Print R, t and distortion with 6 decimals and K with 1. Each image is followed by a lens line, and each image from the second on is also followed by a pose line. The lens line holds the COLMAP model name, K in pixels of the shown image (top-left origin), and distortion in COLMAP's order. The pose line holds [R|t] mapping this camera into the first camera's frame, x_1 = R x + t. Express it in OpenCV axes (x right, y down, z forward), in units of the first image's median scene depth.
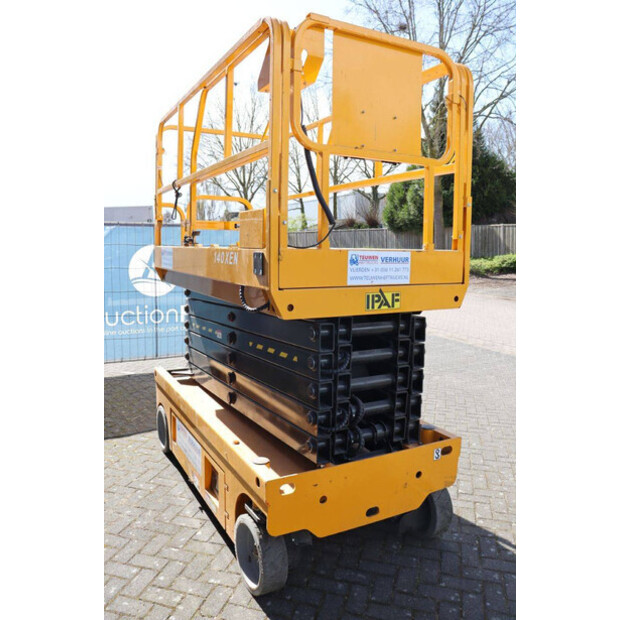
lens RADIAL K [[503.6, 0, 305.5], [0, 503.6, 306.4], [0, 0, 1]] dist [-0.144756, 0.126958]
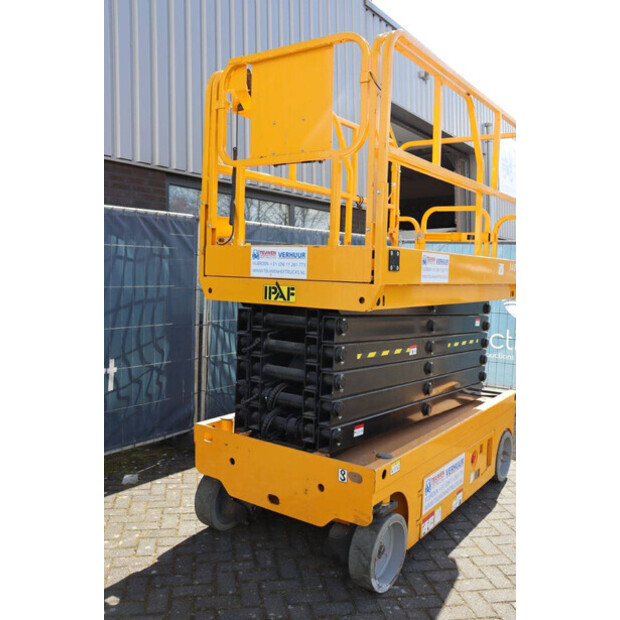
lens RADIAL K [[586.2, 0, 313.6], [0, 586.2, 304.5], [0, 0, 1]] dist [-0.042480, 0.000000]
pose [[0.448171, 0.057090, -0.892123, 1.271188], [-0.130438, 0.991454, -0.002081, 0.005627], [0.884380, 0.117299, 0.451788, 0.489262]]
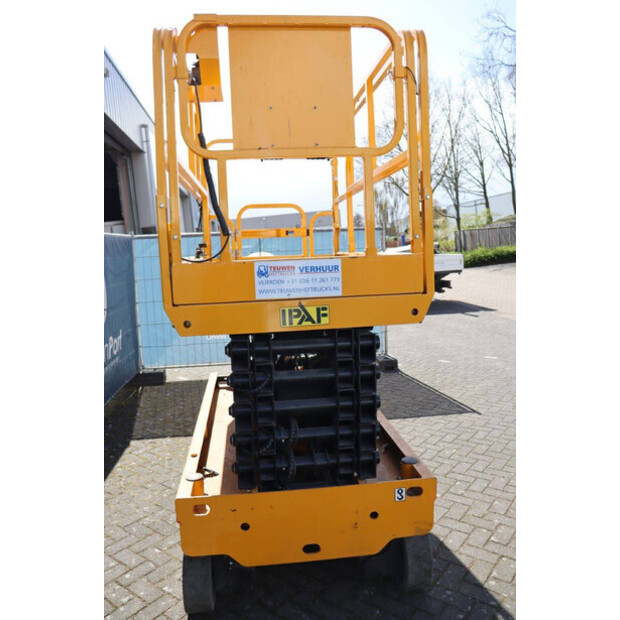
lens RADIAL K [[503.6, 0, 307.9], [0, 503.6, 305.4], [0, 0, 1]] dist [-0.144756, 0.126958]
pose [[0.928302, -0.005755, -0.371782, 0.478907], [0.004944, 0.999983, -0.003133, -0.026151], [0.371793, 0.001070, 0.928315, 0.169787]]
